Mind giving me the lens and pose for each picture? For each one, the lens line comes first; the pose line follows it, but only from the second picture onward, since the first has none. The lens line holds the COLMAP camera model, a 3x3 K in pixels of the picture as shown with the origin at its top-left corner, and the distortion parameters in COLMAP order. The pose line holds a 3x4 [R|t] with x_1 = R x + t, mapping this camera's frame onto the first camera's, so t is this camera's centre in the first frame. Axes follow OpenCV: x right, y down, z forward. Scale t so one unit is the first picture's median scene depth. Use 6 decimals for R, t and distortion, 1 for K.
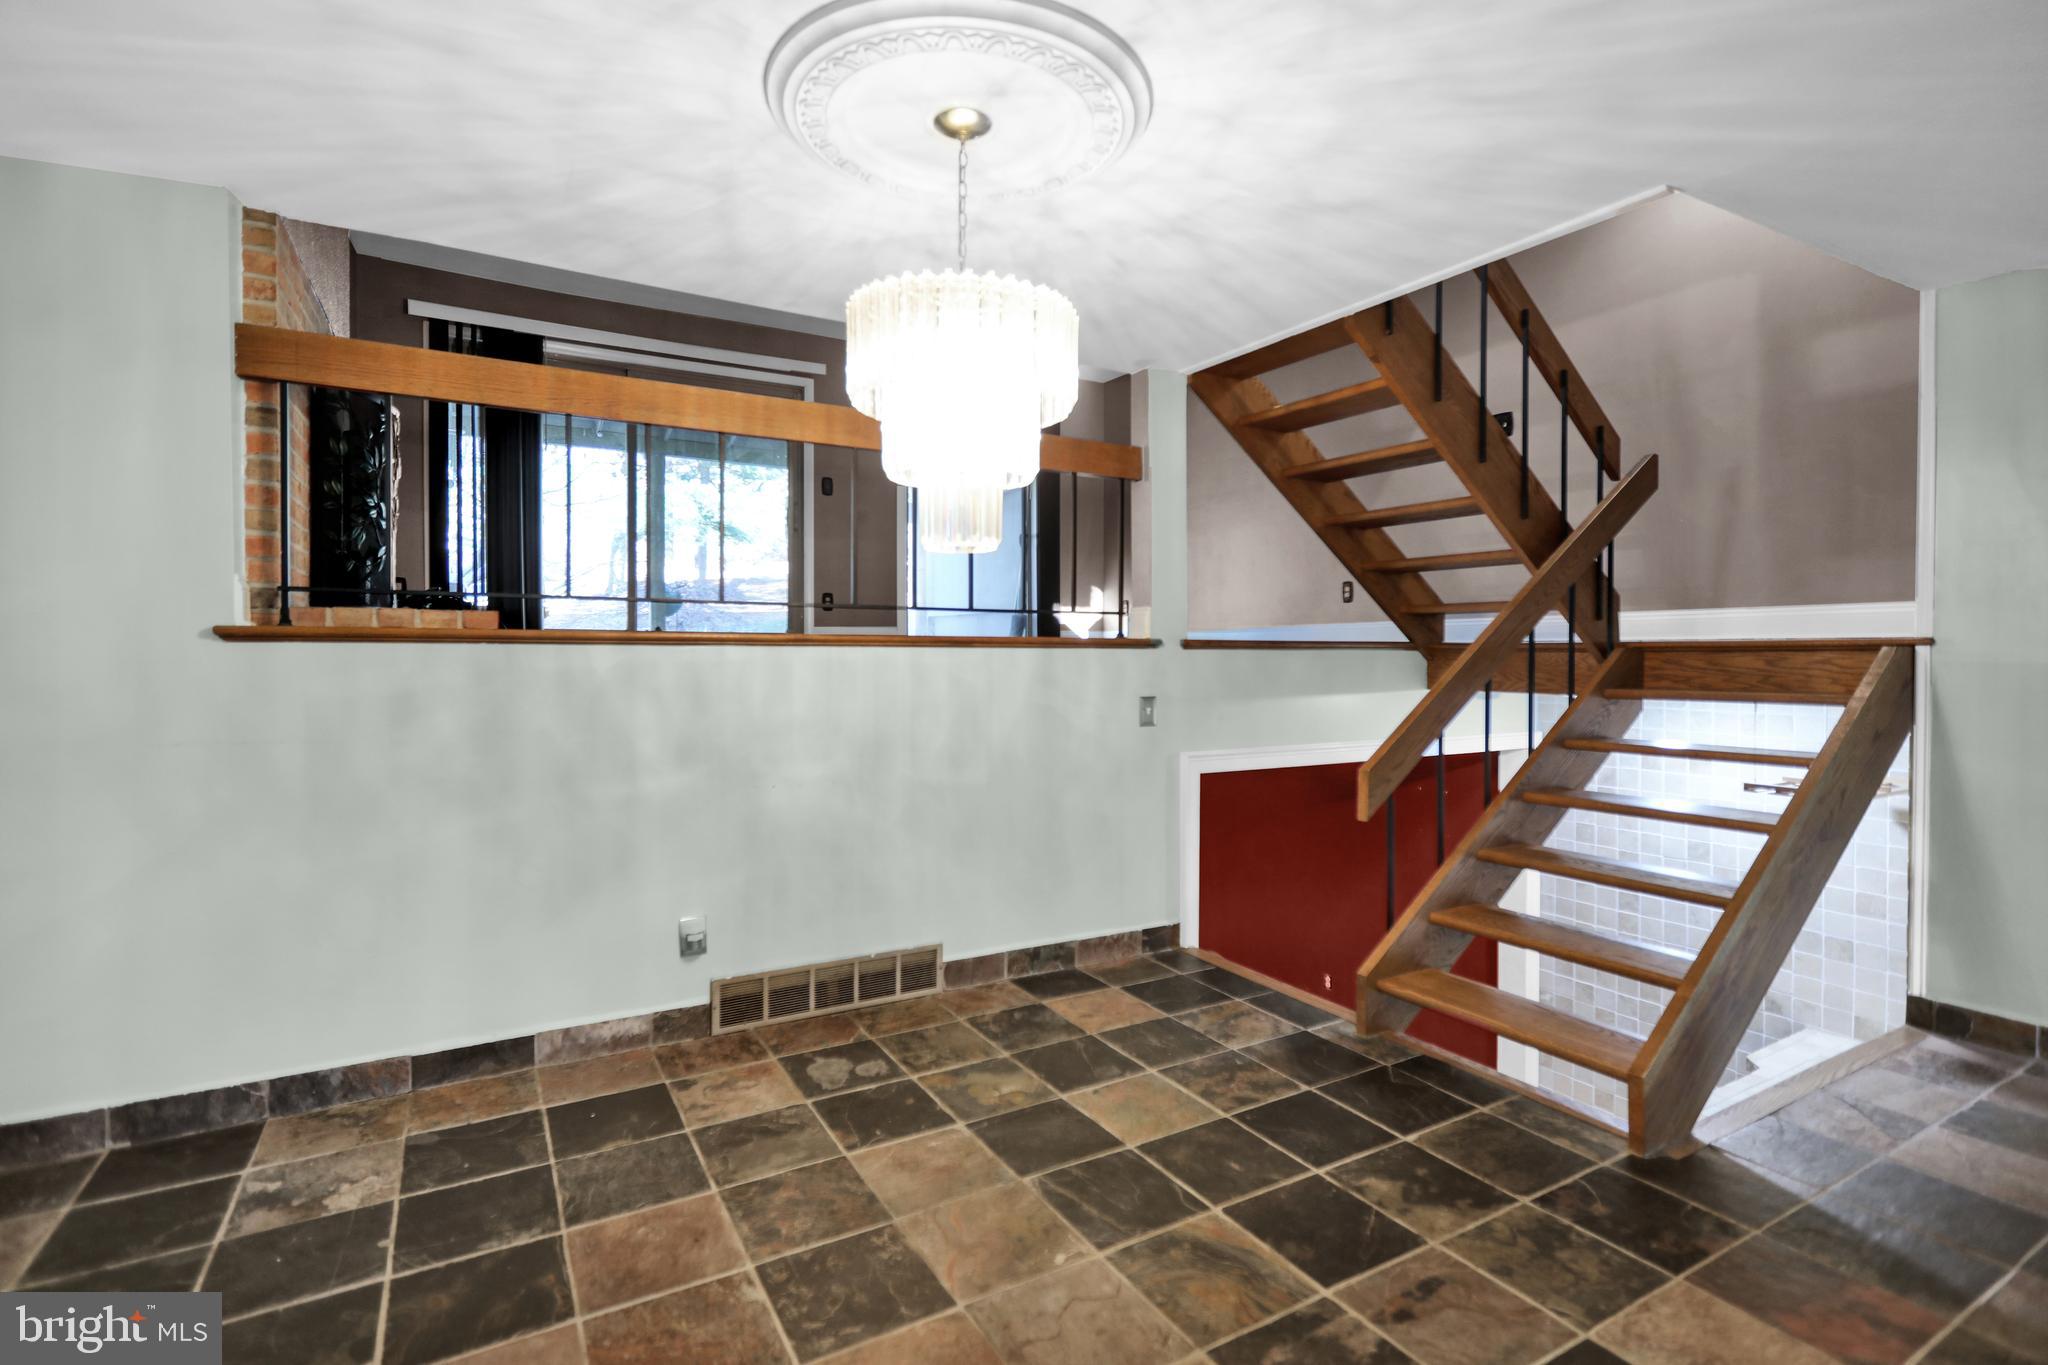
lens RADIAL K [[953.5, 0, 988.3], [0, 953.5, 657.9], [0, 0, 1]] dist [-0.004689, 0.001069]
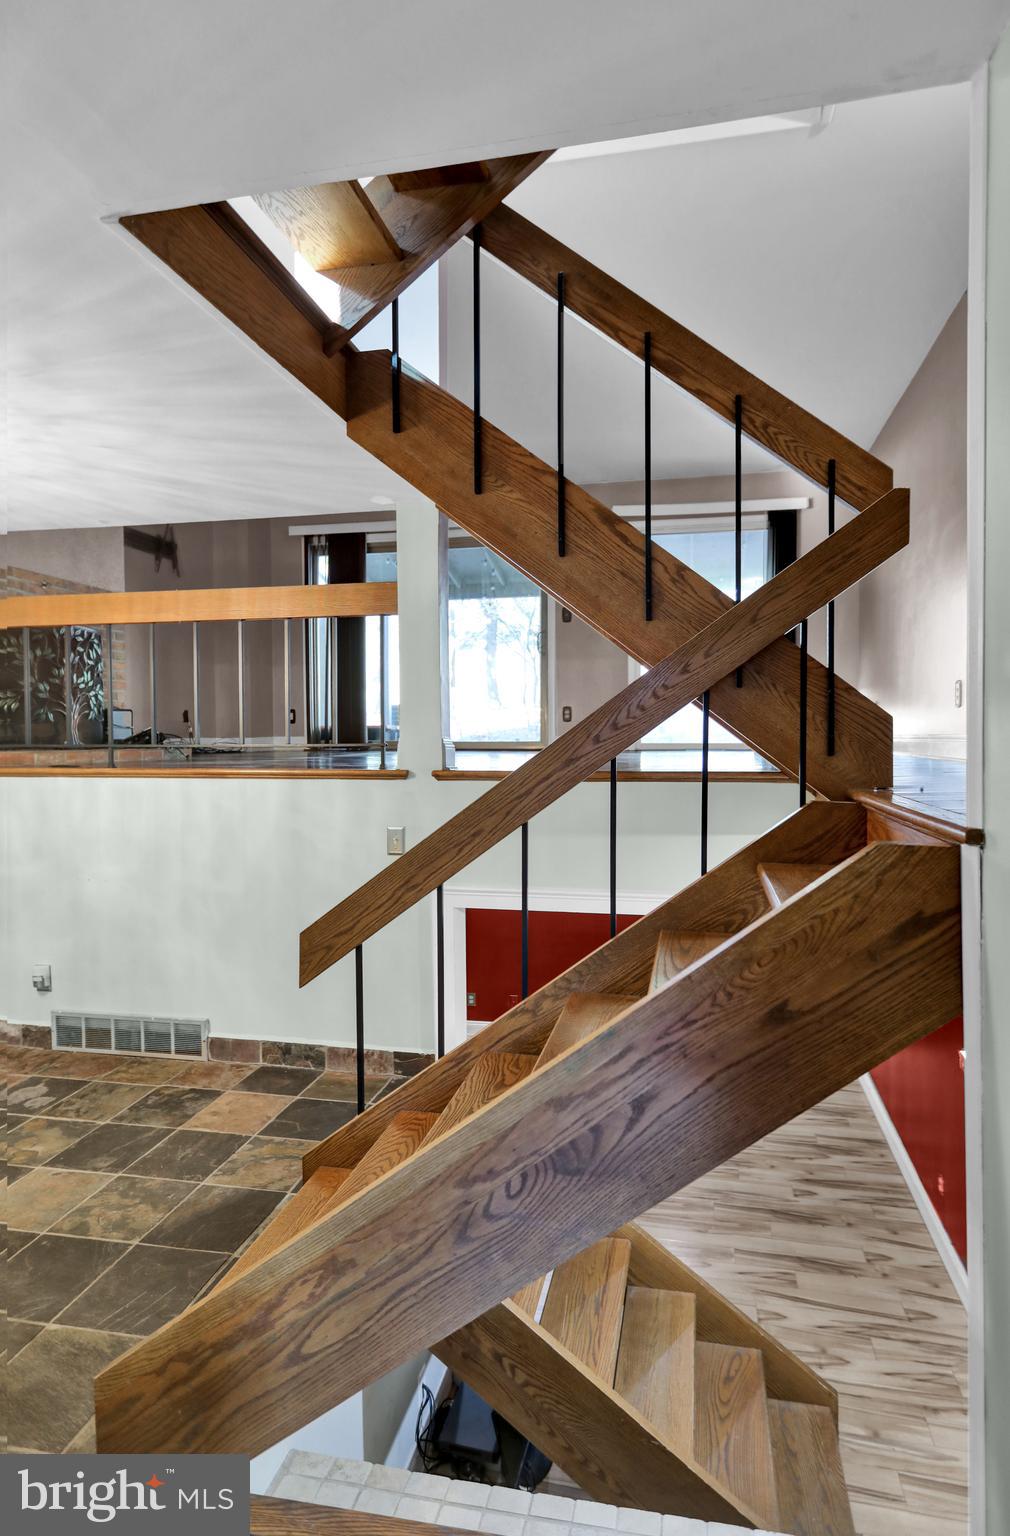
lens RADIAL K [[800.2, 0, 547.4], [0, 800.2, 750.2], [0, 0, 1]] dist [-0.002492, 0.001979]
pose [[0.770994, 0.002512, -0.636837, 1.109487], [0.007539, 0.999886, 0.013070, -0.067789], [0.636798, -0.014878, 0.770887, 0.585461]]
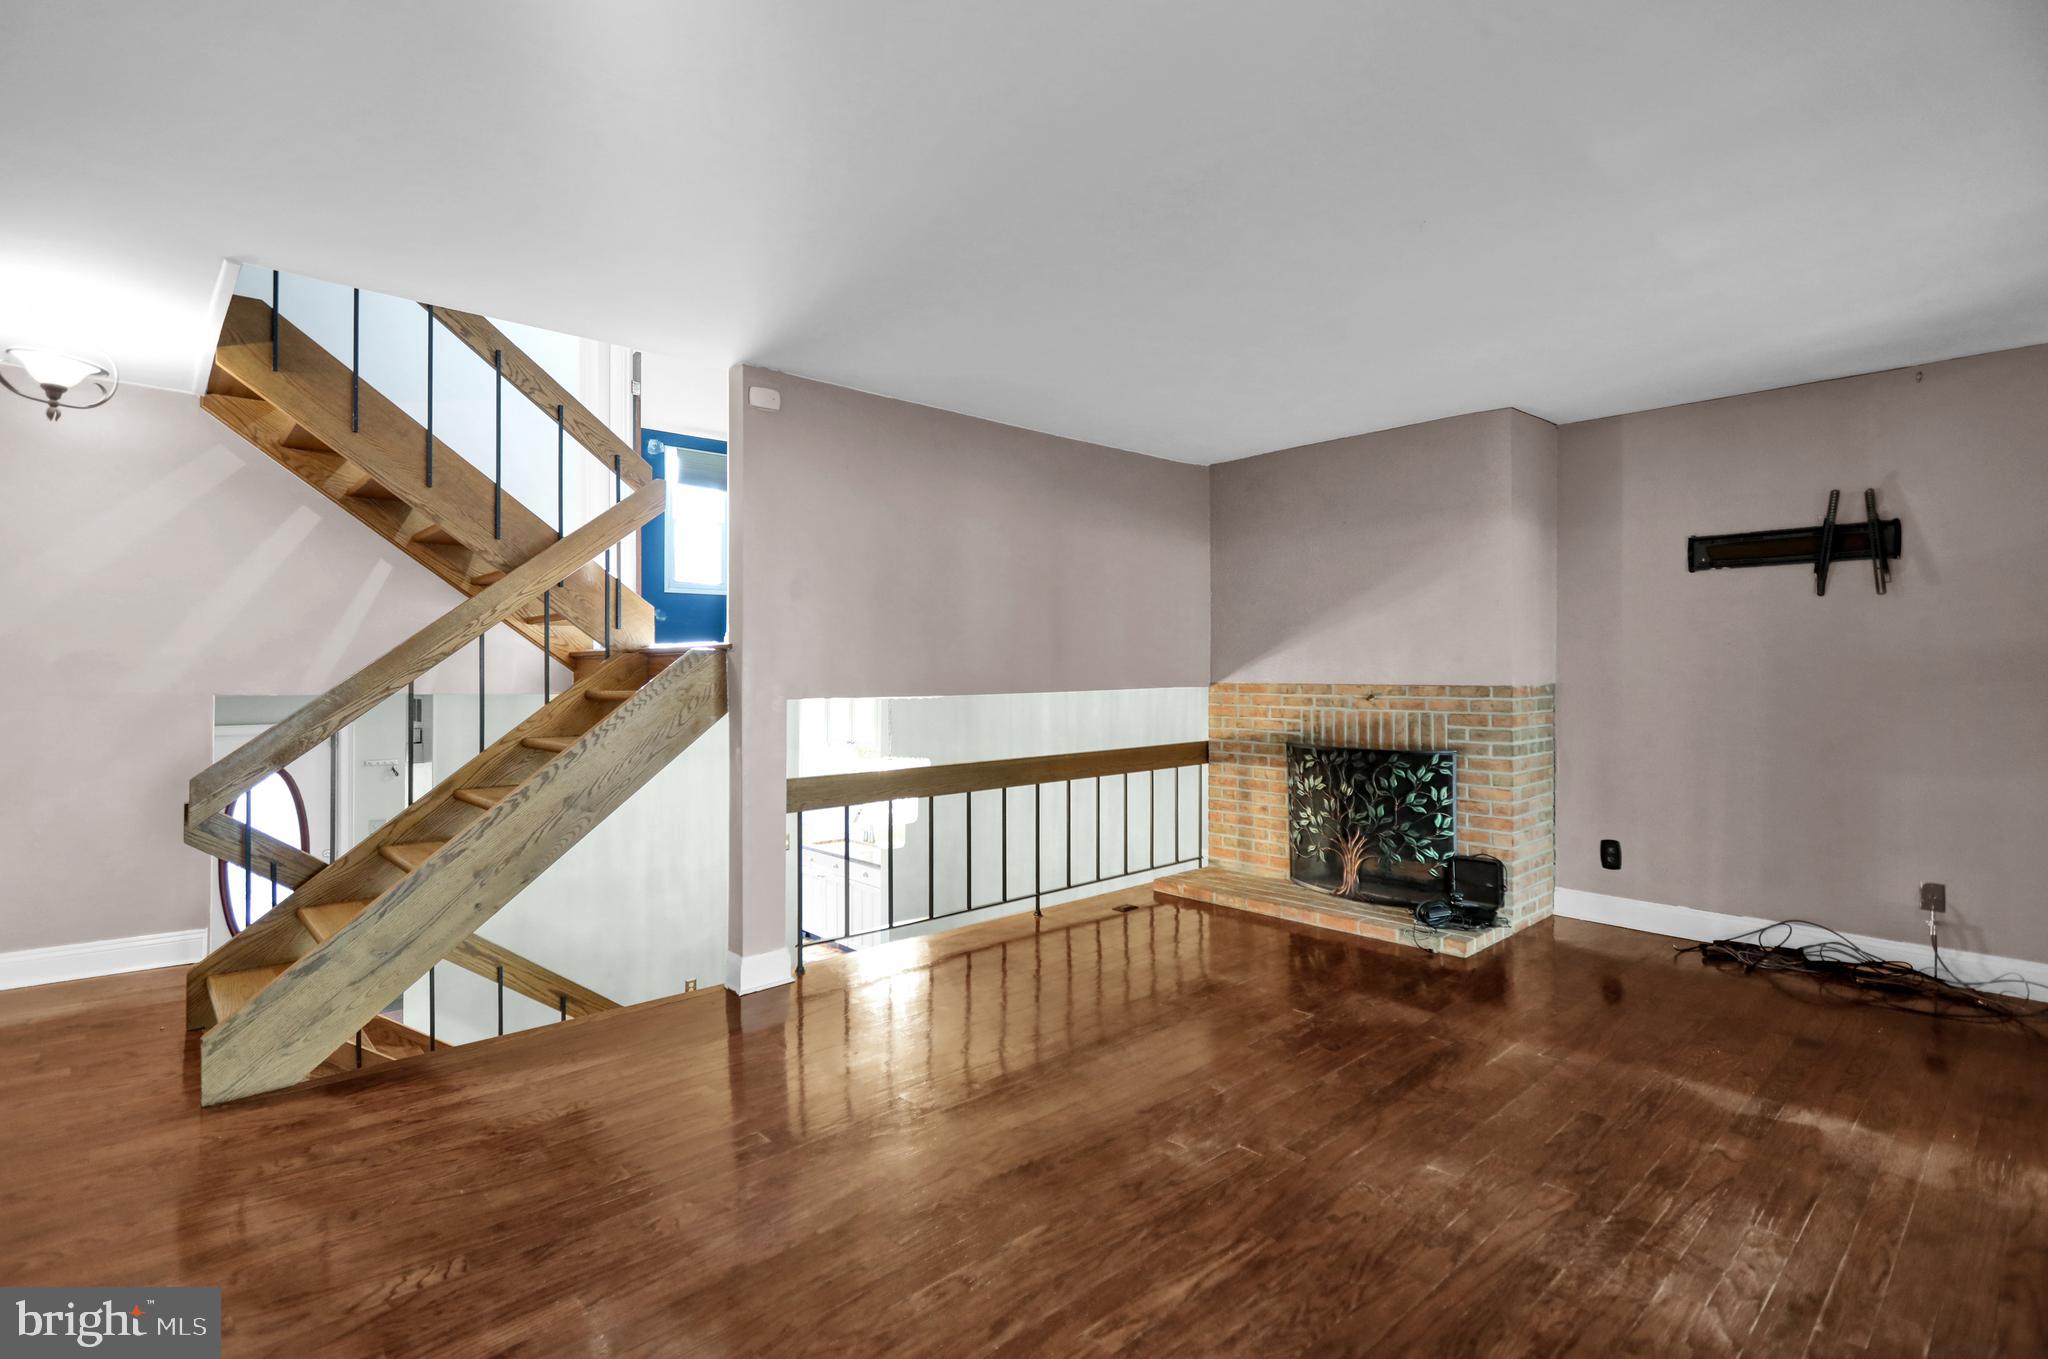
lens RADIAL K [[953.5, 0, 988.3], [0, 953.5, 654.9], [0, 0, 1]] dist [-0.004689, 0.001069]
pose [[-0.978430, 0.002007, -0.206570, 0.185234], [0.004197, 0.999940, -0.010167, -0.478933], [0.206538, -0.010814, -0.978379, 2.820408]]
